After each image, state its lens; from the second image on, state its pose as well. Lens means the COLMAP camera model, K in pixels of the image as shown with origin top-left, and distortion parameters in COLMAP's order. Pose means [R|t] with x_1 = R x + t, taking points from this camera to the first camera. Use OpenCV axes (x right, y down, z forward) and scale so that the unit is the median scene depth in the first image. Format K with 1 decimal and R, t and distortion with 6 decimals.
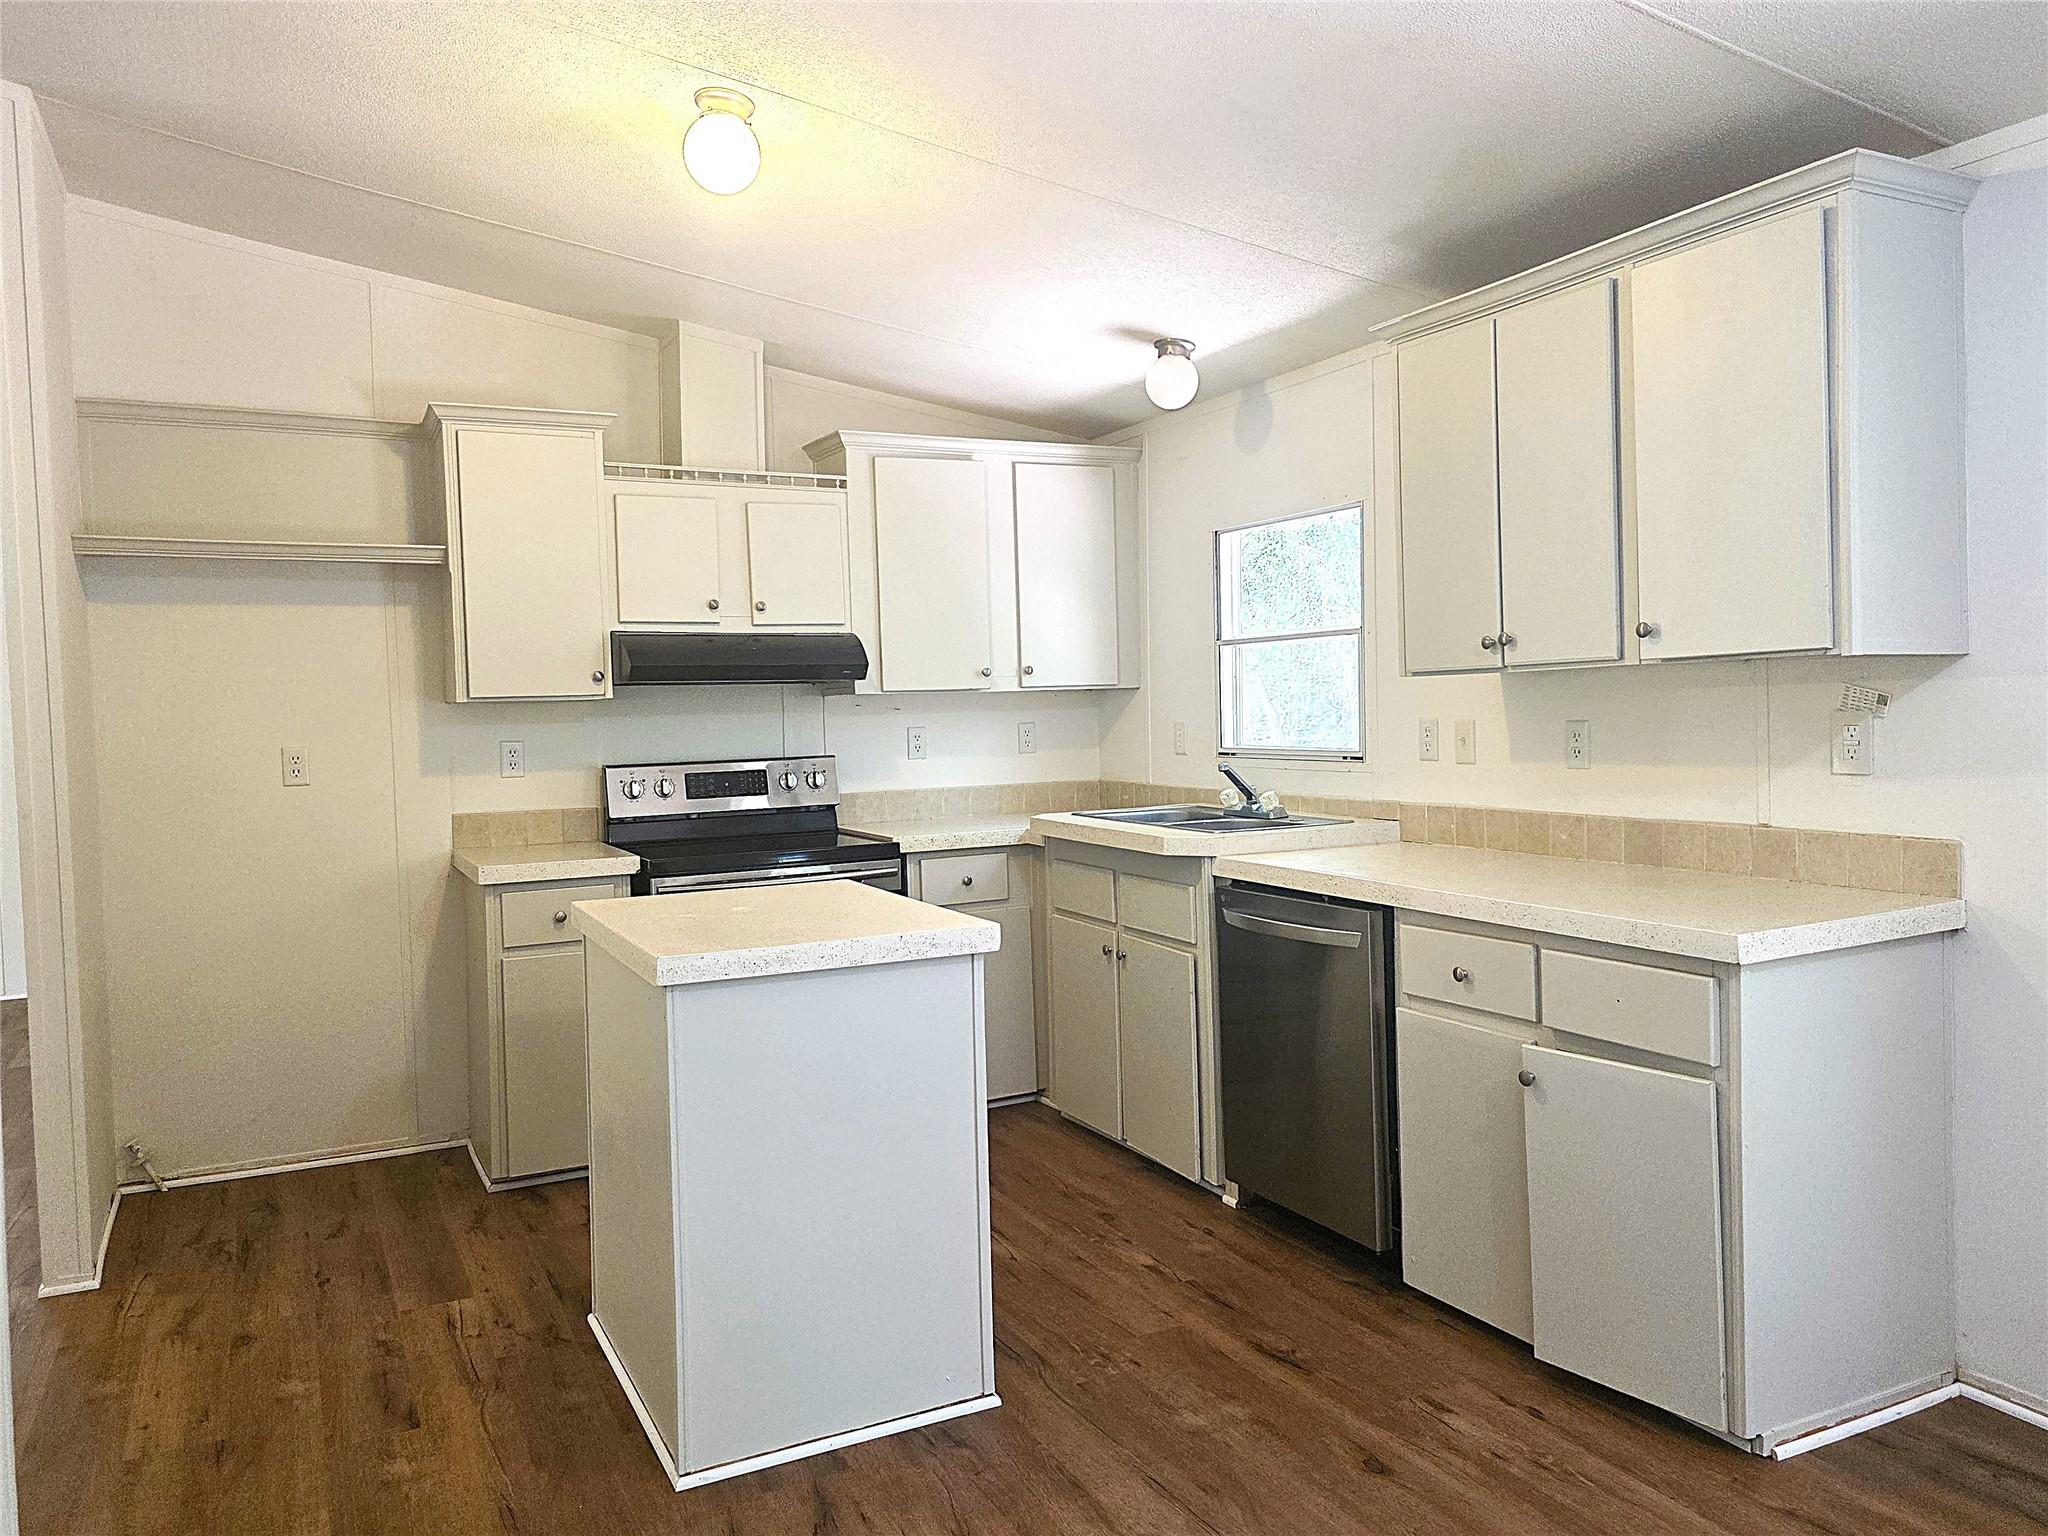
lens RADIAL K [[1480.6, 0, 1031.3], [0, 1480.6, 763.5], [0, 0, 1]] dist [0.049171, -0.039131]
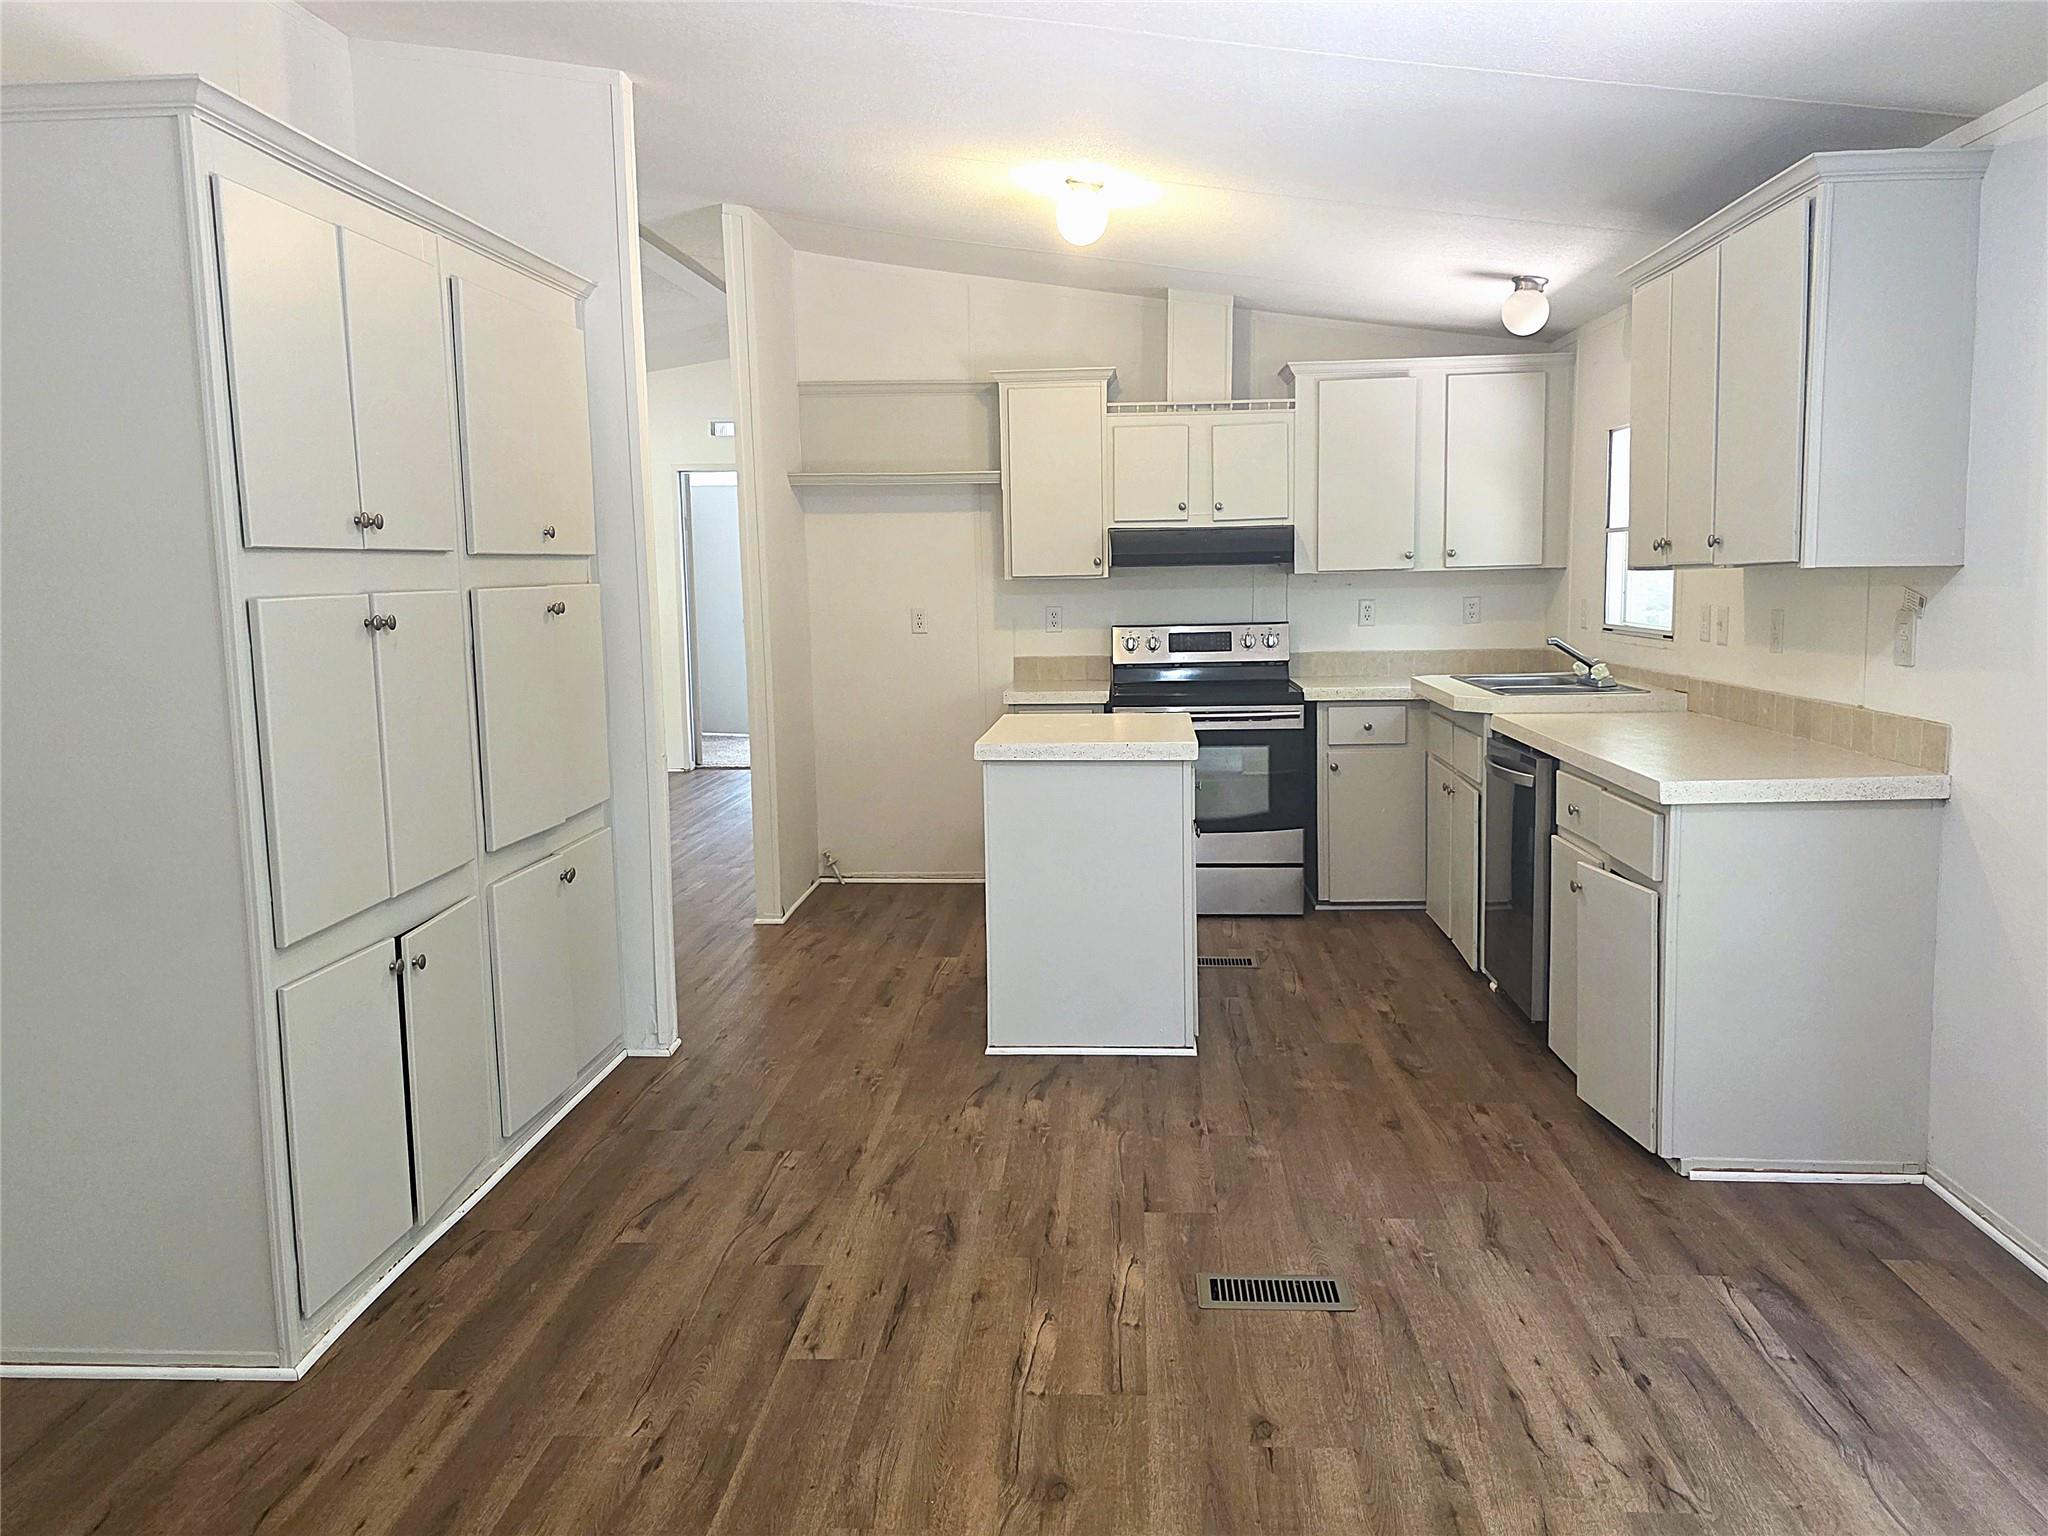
lens RADIAL K [[1480.6, 0, 1031.0], [0, 1480.6, 750.6], [0, 0, 1]] dist [0.049171, -0.039131]
pose [[0.860272, 0.071248, -0.504833, 0.396746], [-0.025466, 0.994956, 0.097025, -0.016104], [0.509199, -0.070612, 0.857747, -0.251324]]
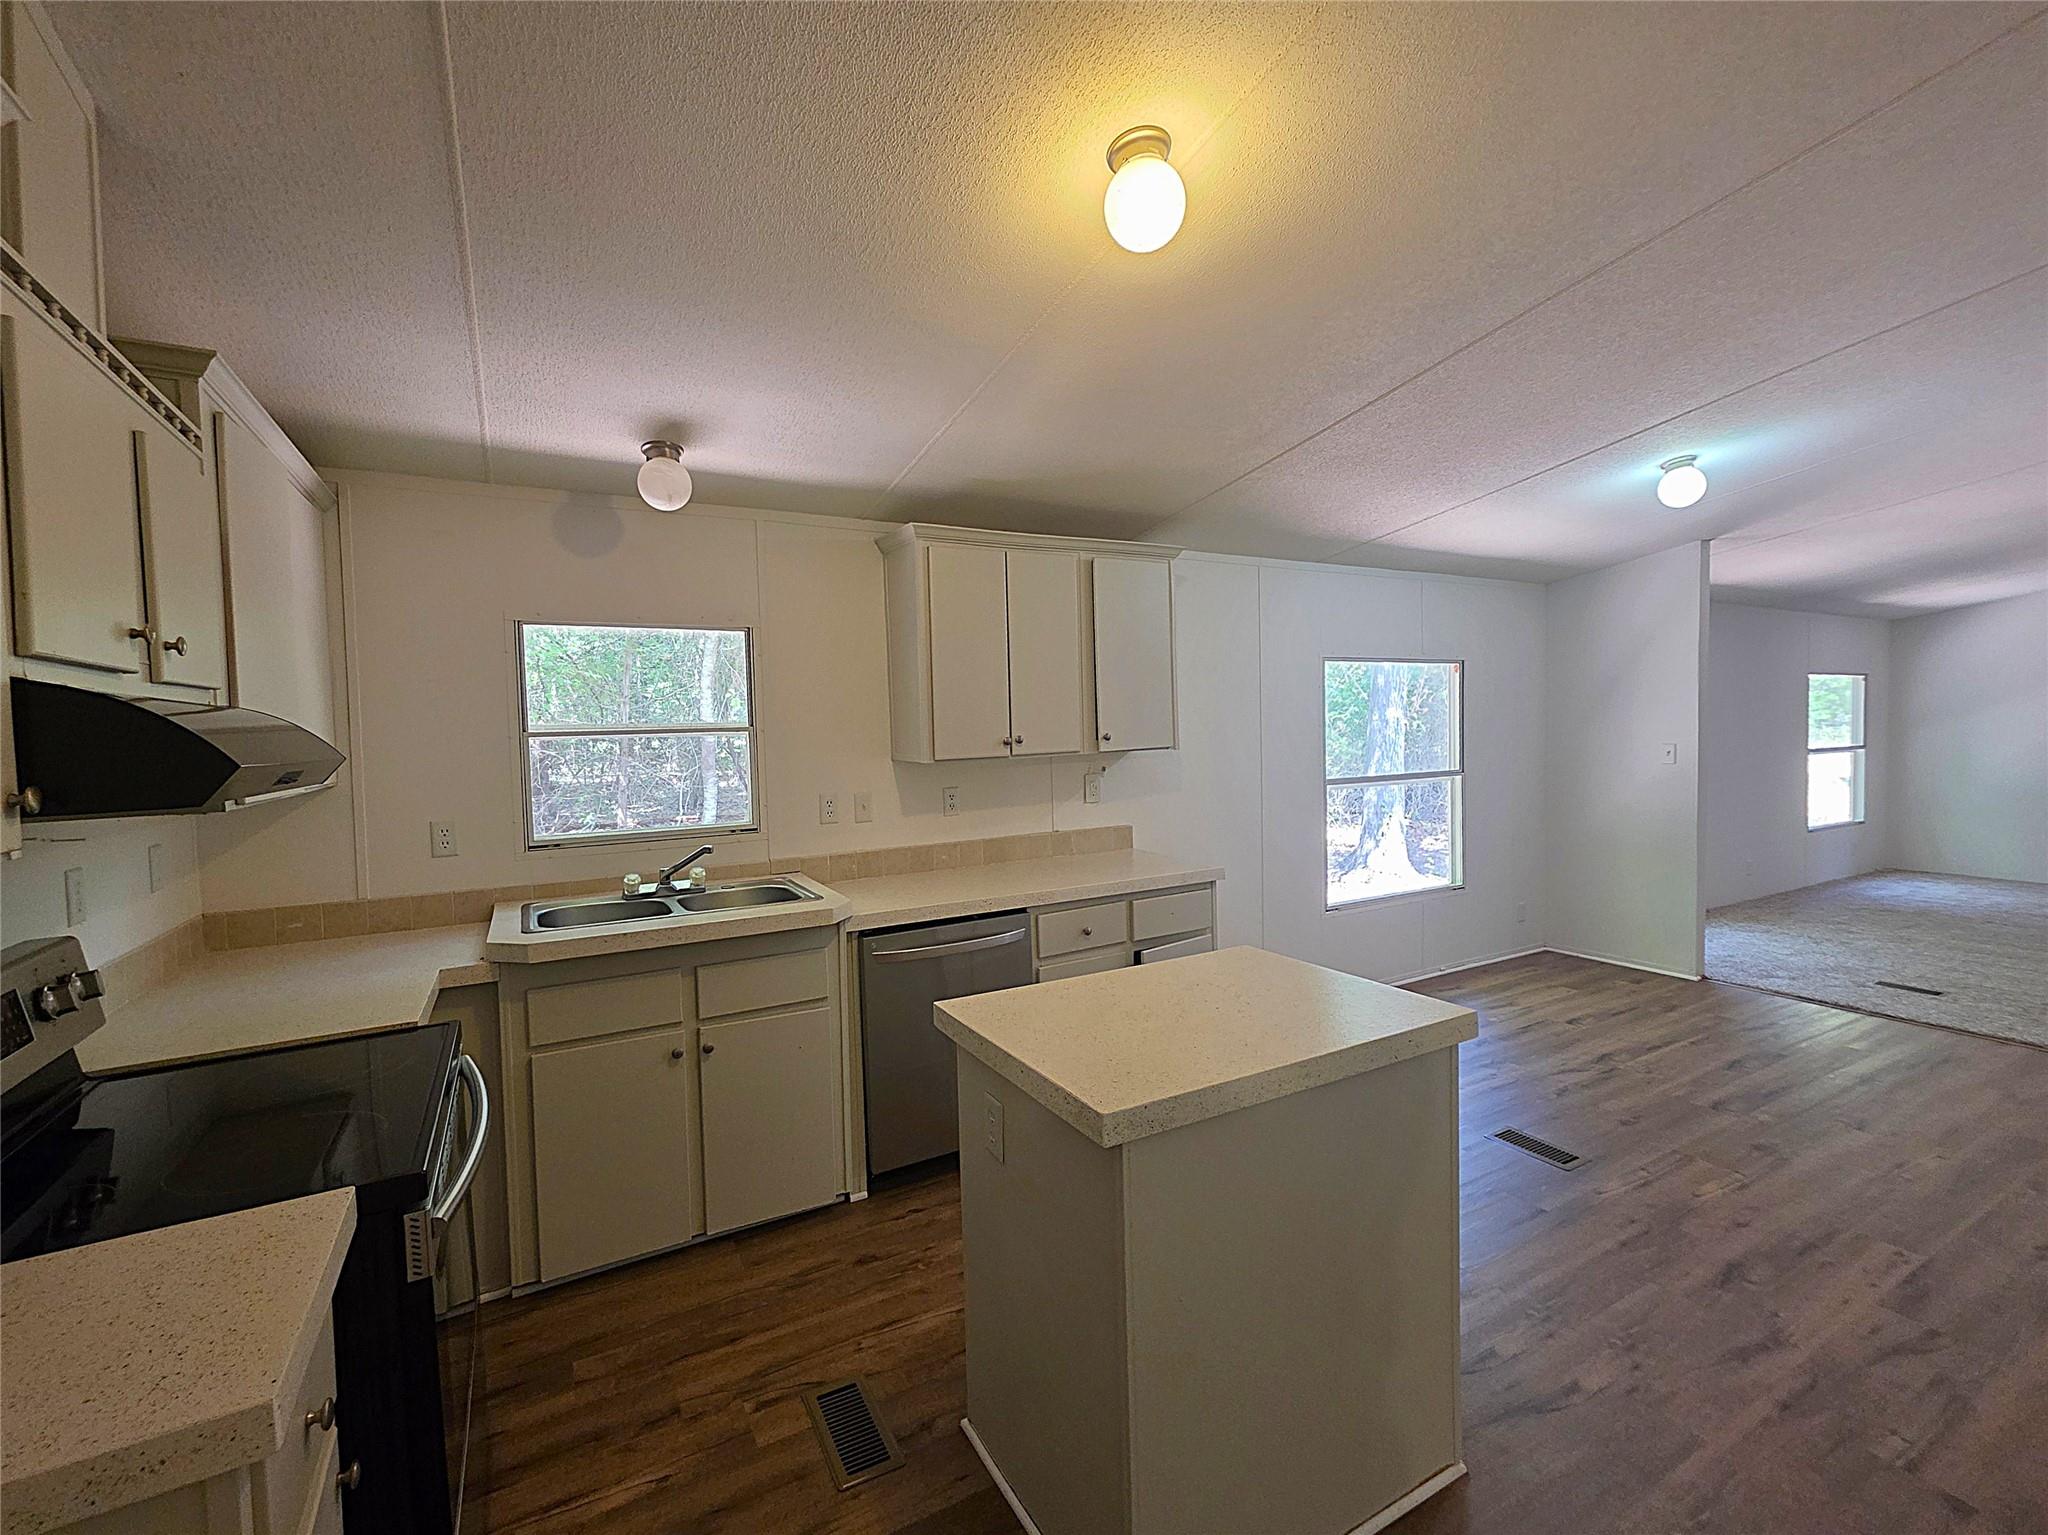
lens RADIAL K [[887.8, 0, 1012.0], [0, 887.8, 768.5], [0, 0, 1]] dist [0.000815, 0.000050]
pose [[-0.037018, -0.022057, 0.999071, -0.557745], [0.068926, 0.997319, 0.024572, -0.060765], [-0.996935, 0.069772, -0.035399, 0.829639]]
